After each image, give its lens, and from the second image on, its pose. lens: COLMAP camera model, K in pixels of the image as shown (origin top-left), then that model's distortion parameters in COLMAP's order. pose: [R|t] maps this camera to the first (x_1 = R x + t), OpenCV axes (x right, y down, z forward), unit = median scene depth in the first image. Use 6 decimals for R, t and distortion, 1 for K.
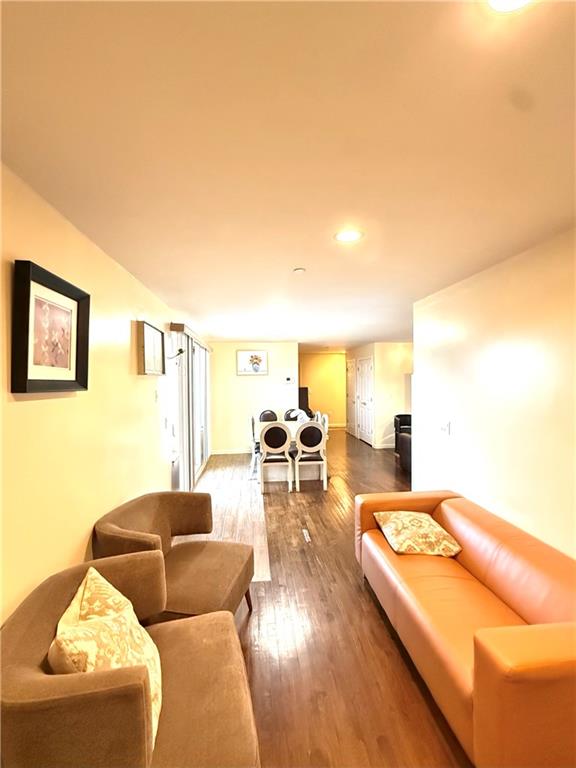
lens RADIAL K [[308.4, 0, 290.5], [0, 308.4, 382.5], [0, 0, 1]] dist [0.000262, 0.000016]
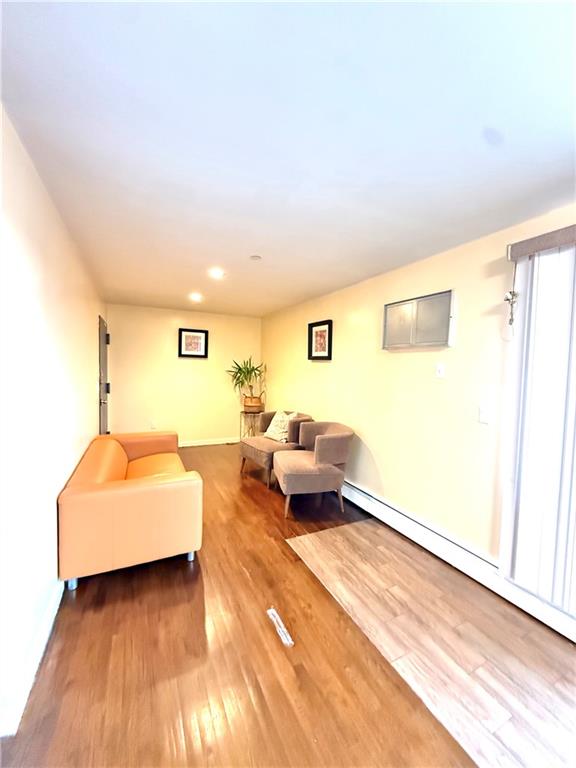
lens RADIAL K [[308.4, 0, 288.0], [0, 308.4, 382.5], [0, 0, 1]] dist [0.000262, 0.000016]
pose [[-0.936629, 0.007610, -0.350241, 0.230382], [-0.013622, 0.998217, 0.058117, 0.031283], [0.350059, 0.059205, -0.934855, 1.529645]]
